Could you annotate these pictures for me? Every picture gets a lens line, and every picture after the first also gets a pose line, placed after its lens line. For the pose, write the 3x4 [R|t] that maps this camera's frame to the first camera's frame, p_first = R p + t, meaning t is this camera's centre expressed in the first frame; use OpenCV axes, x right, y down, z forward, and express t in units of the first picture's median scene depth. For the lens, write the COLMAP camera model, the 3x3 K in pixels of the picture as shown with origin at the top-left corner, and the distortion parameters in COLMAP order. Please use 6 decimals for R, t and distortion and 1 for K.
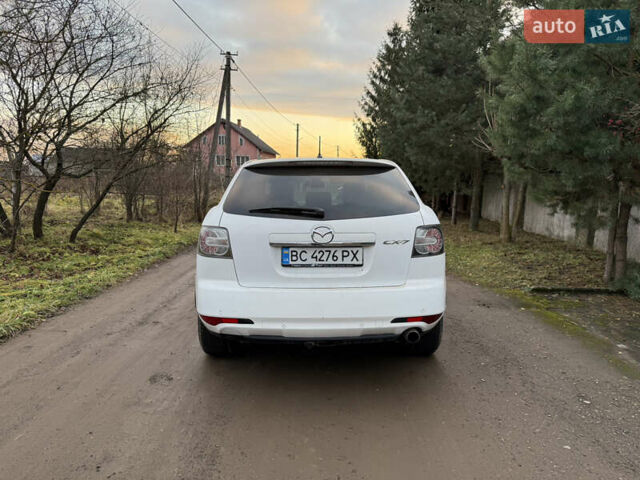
lens RADIAL K [[442.9, 0, 316.9], [0, 442.9, 239.8], [0, 0, 1]] dist [0.109231, -0.150052]
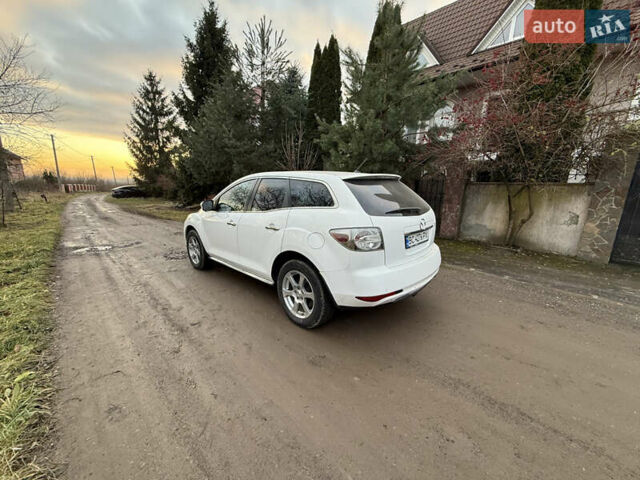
lens RADIAL K [[252.6, 0, 317.3], [0, 252.6, 239.2], [0, 0, 1]] dist [0.001669, 0.000067]
pose [[0.713798, -0.146069, 0.684950, -0.440971], [0.088828, 0.988992, 0.118339, -0.049969], [-0.694696, -0.023628, 0.718916, 0.308662]]
